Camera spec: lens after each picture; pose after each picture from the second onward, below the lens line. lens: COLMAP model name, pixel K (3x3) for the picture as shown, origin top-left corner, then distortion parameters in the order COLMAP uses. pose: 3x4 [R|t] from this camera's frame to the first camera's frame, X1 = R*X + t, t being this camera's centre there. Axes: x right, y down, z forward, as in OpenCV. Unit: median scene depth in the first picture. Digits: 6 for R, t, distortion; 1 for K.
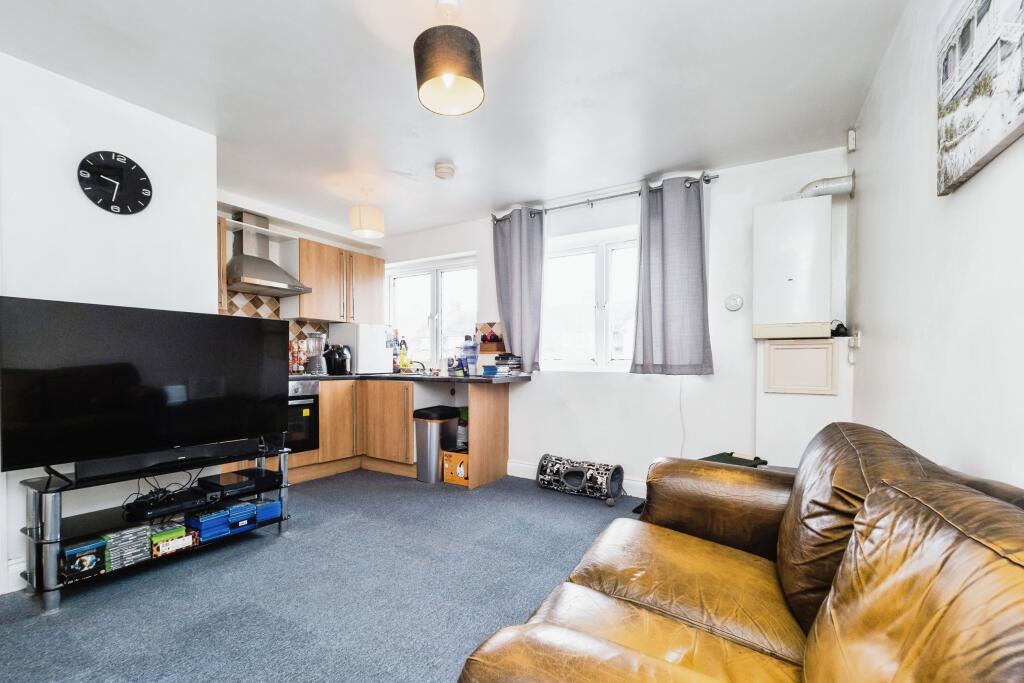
lens RADIAL K [[438.4, 0, 512.7], [0, 438.4, 363.5], [0, 0, 1]] dist [-0.007961, -0.000572]
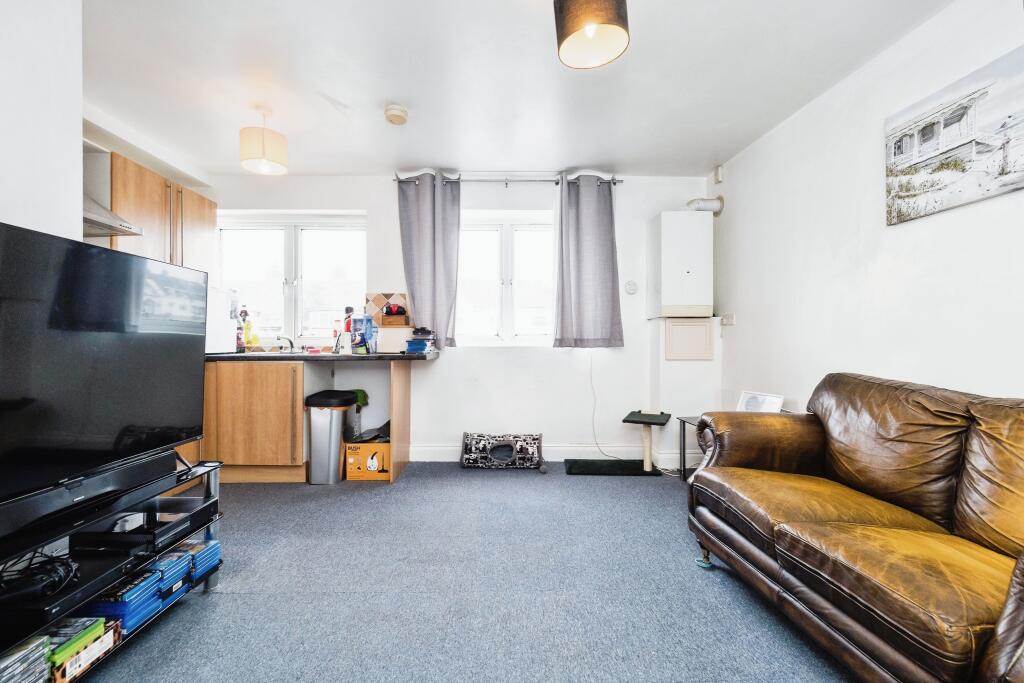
lens RADIAL K [[438.4, 0, 493.1], [0, 438.4, 334.1], [0, 0, 1]] dist [-0.007961, -0.000572]
pose [[0.848966, 0.004209, 0.528430, -0.385663], [0.007334, 0.999778, -0.019747, 0.010223], [-0.528396, 0.020640, 0.848747, 0.146516]]
